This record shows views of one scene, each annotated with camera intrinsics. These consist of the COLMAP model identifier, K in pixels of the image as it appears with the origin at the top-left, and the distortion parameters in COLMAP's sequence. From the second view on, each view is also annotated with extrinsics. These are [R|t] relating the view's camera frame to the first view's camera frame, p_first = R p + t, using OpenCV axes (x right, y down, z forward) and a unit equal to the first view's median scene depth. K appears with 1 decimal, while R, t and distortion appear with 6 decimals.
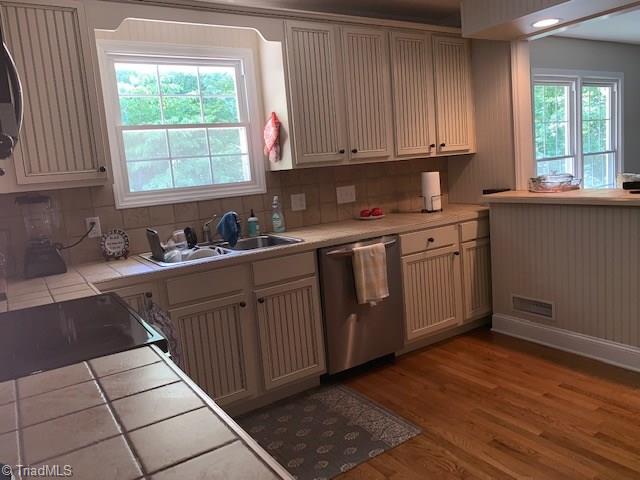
lens RADIAL K [[486.9, 0, 316.9], [0, 486.9, 231.8], [0, 0, 1]] dist [0.034566, -0.042980]
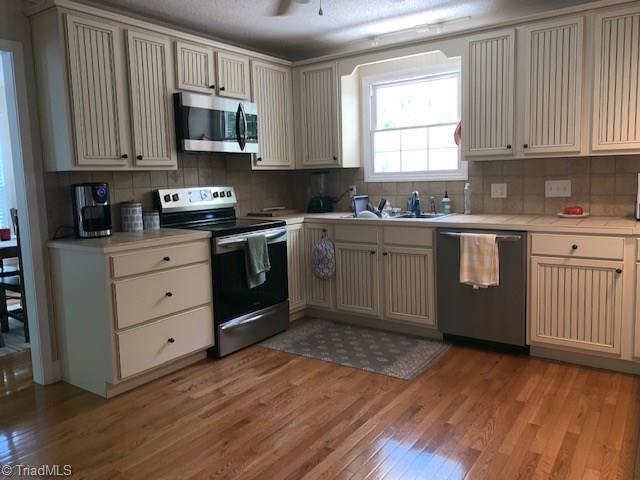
lens RADIAL K [[486.9, 0, 328.0], [0, 486.9, 230.9], [0, 0, 1]] dist [0.034566, -0.042980]
pose [[0.383231, 0.179204, -0.906102, 0.924790], [-0.121508, 0.982254, 0.142874, -0.091221], [0.915625, 0.055345, 0.398205, 0.226114]]
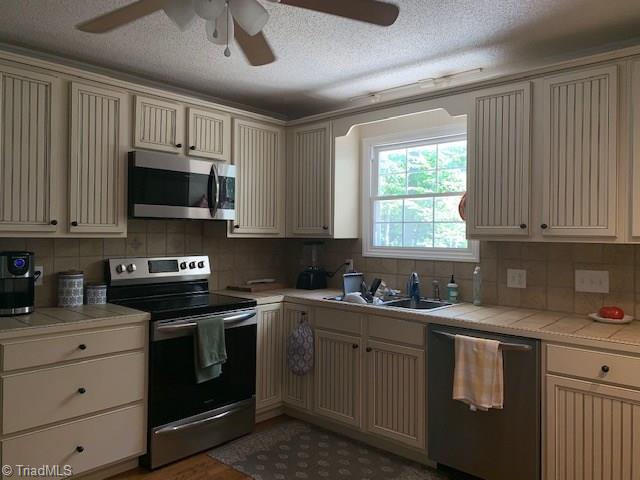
lens RADIAL K [[486.9, 0, 328.7], [0, 486.9, 236.6], [0, 0, 1]] dist [0.034566, -0.042980]
pose [[0.264258, 0.093069, -0.959951, 0.792468], [-0.155220, 0.986462, 0.052910, -0.143003], [0.951879, 0.135022, 0.275127, 0.462595]]
